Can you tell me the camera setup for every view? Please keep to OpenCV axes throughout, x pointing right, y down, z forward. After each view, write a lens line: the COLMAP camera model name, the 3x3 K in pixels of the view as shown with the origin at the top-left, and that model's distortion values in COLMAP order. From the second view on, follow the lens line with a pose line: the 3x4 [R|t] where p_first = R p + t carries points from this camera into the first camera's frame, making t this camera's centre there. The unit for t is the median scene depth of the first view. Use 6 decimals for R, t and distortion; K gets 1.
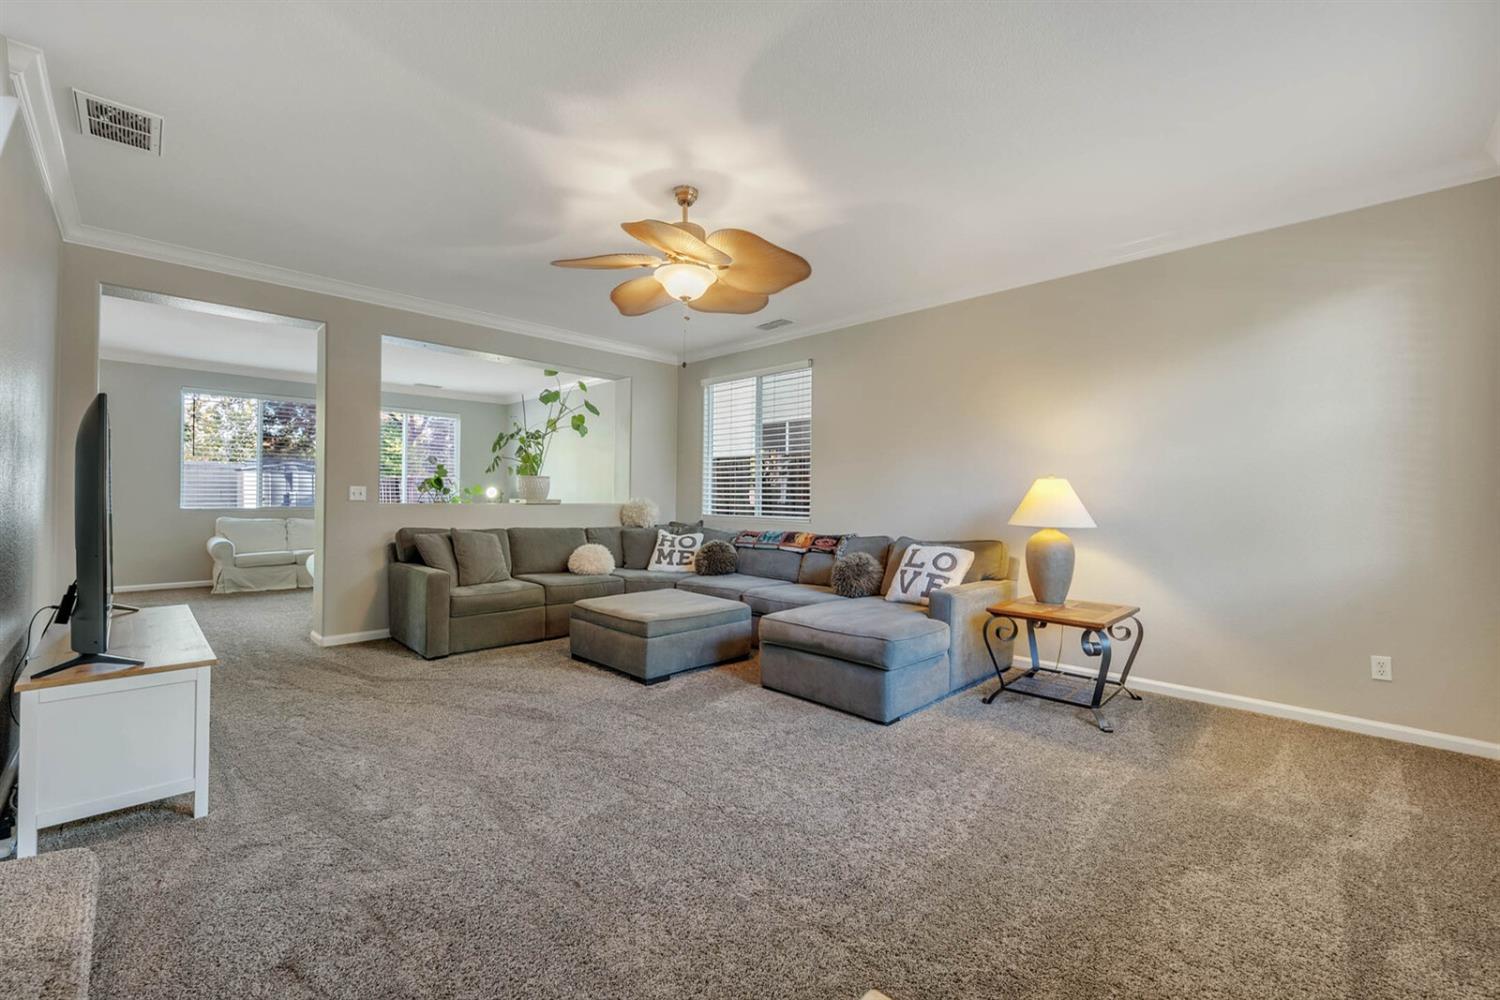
lens RADIAL K [[613.8, 0, 753.5], [0, 613.8, 494.5], [0, 0, 1]] dist [0.000314, -0.000934]
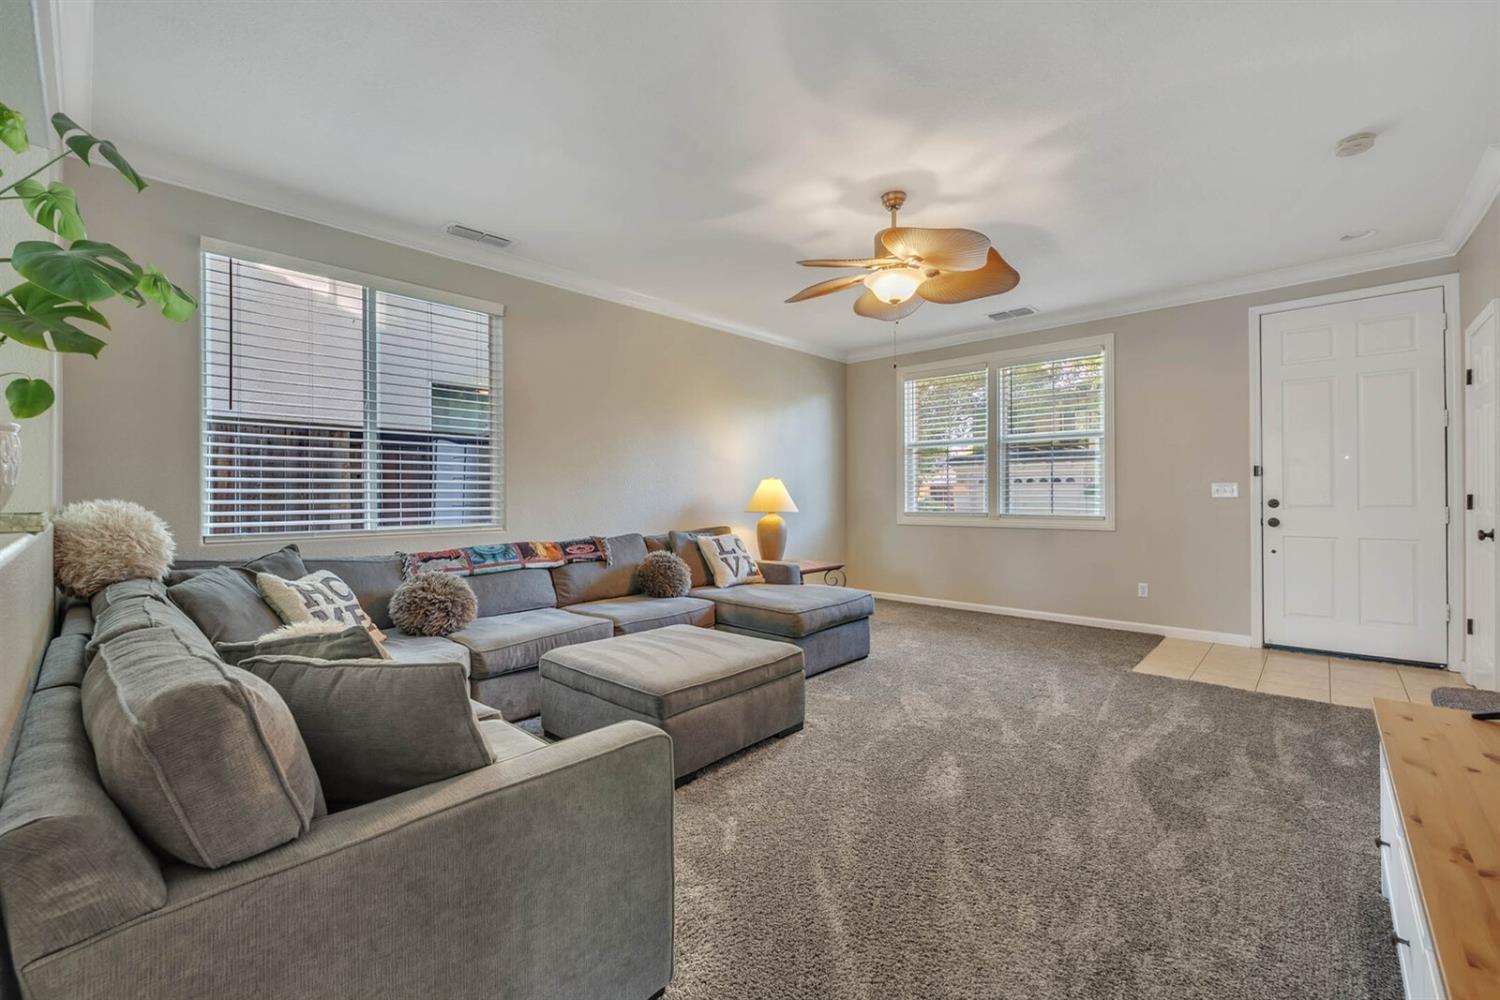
lens RADIAL K [[613.8, 0, 761.4], [0, 613.8, 493.9], [0, 0, 1]] dist [0.000314, -0.000934]
pose [[-0.029872, -0.008637, 0.999516, -0.894636], [0.001713, 0.999961, 0.008692, -0.003656], [-0.999552, 0.001972, -0.029856, 0.986593]]
